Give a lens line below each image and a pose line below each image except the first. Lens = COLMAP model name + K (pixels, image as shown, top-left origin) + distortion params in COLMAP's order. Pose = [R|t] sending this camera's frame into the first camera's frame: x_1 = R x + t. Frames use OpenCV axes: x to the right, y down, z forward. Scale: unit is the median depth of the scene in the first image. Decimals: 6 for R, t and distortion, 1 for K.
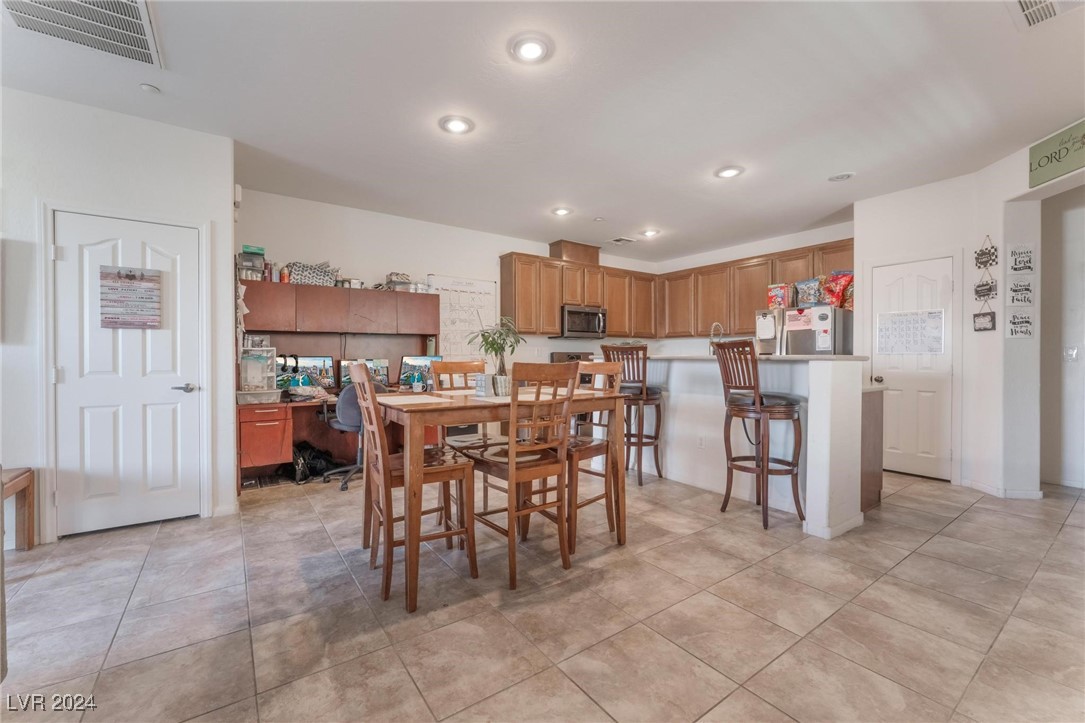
lens RADIAL K [[441.0, 0, 533.9], [0, 441.0, 361.0], [0, 0, 1]] dist [-0.007676, 0.000750]
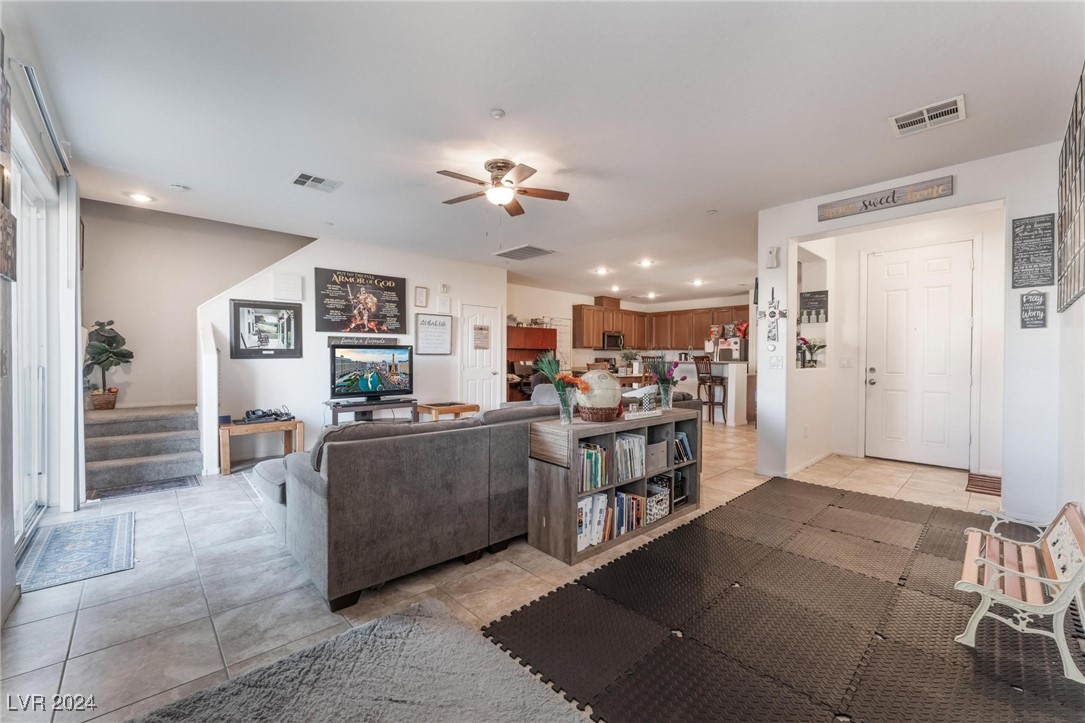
lens RADIAL K [[438.1, 0, 532.7], [0, 438.1, 362.0], [0, 0, 1]] dist [-0.005127, -0.000052]
pose [[0.991279, 0.006424, 0.131621, -0.672779], [-0.006265, 0.999979, -0.001619, 0.002422], [-0.131629, 0.000780, 0.991299, -1.098857]]
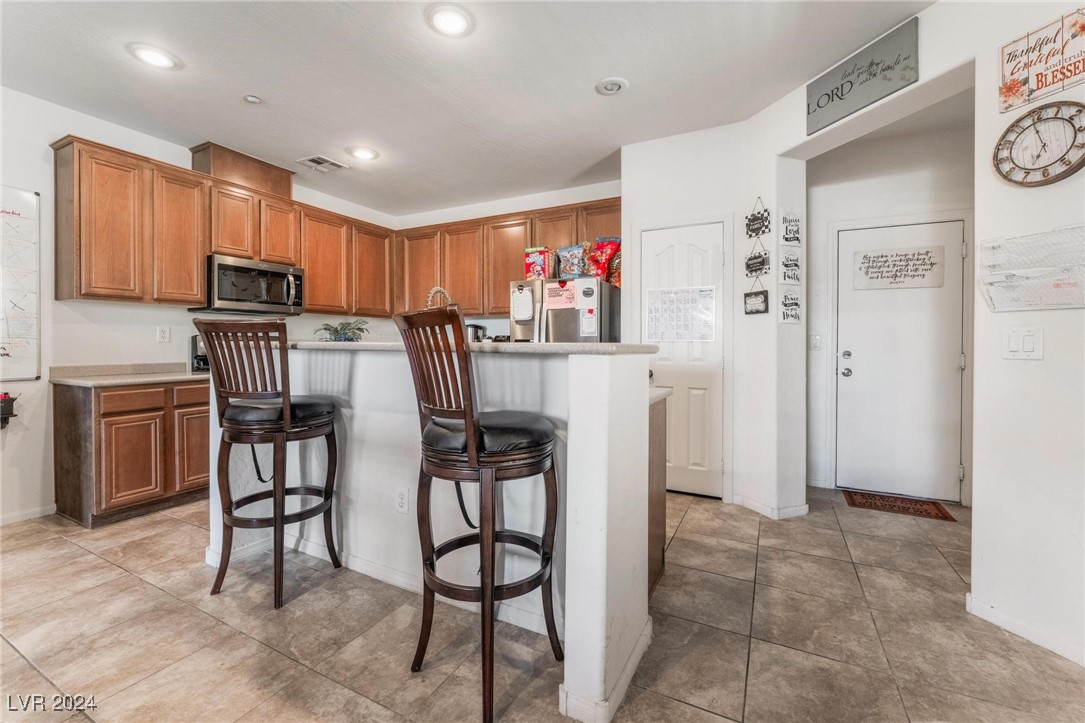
lens RADIAL K [[456.6, 0, 538.3], [0, 456.6, 342.5], [0, 0, 1]] dist [-0.001402, 0.000080]
pose [[0.886667, 0.004805, 0.462384, 0.247890], [0.000480, 0.999936, -0.011311, -0.005345], [-0.462409, 0.010251, 0.886608, 0.388871]]
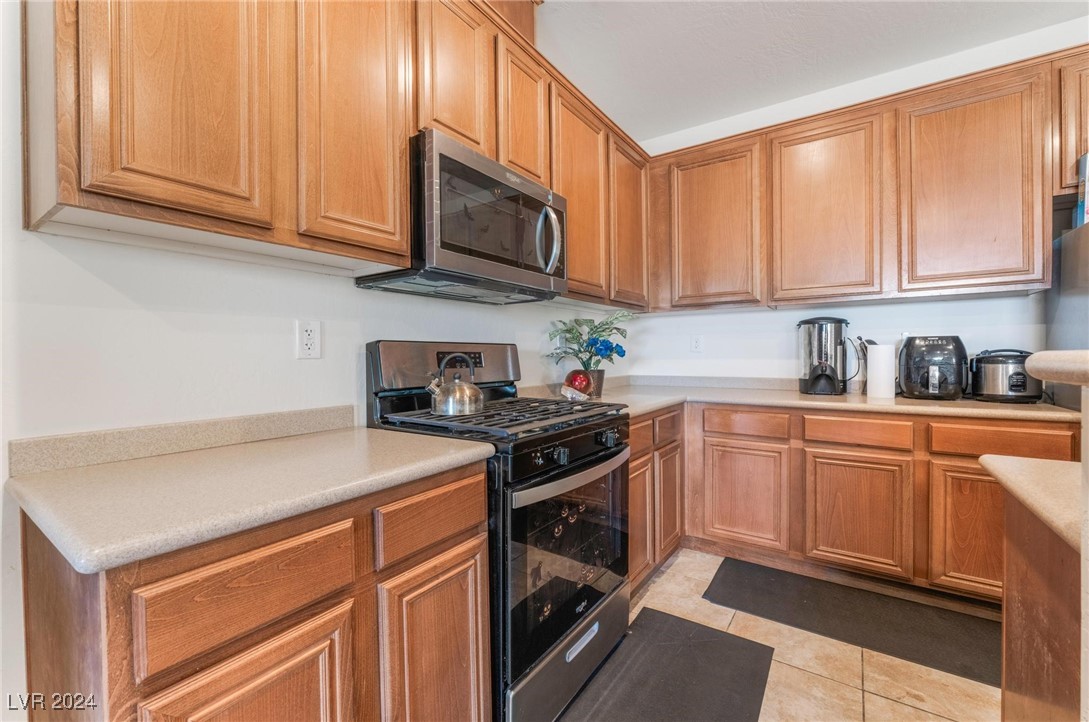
lens RADIAL K [[455.4, 0, 539.8], [0, 455.4, 358.0], [0, 0, 1]] dist [-0.000055, -0.000004]
pose [[0.938277, -0.008640, 0.345778, 0.060535], [0.010989, 0.999928, -0.004835, -0.012643], [-0.345712, 0.008336, 0.938304, 1.098733]]
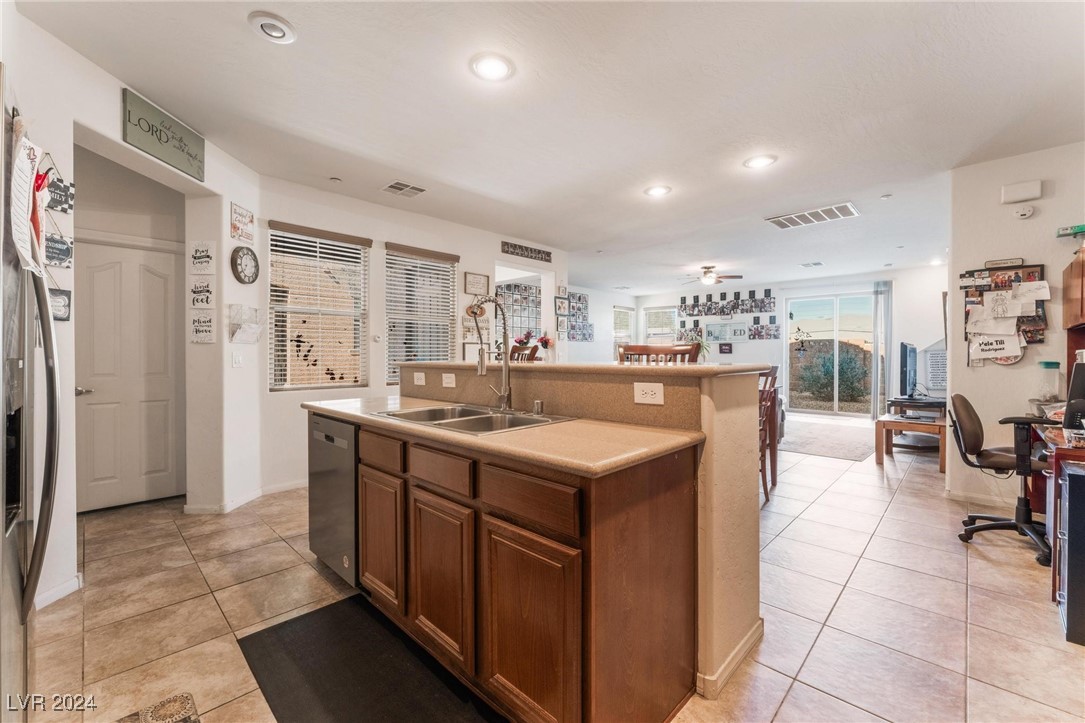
lens RADIAL K [[445.2, 0, 540.6], [0, 445.2, 357.9], [0, 0, 1]] dist [-0.001630, -0.000076]
pose [[-0.980176, 0.002900, -0.198107, 0.464227], [-0.000399, 0.999862, 0.016609, -0.026562], [0.198128, 0.016359, -0.980040, 1.509879]]
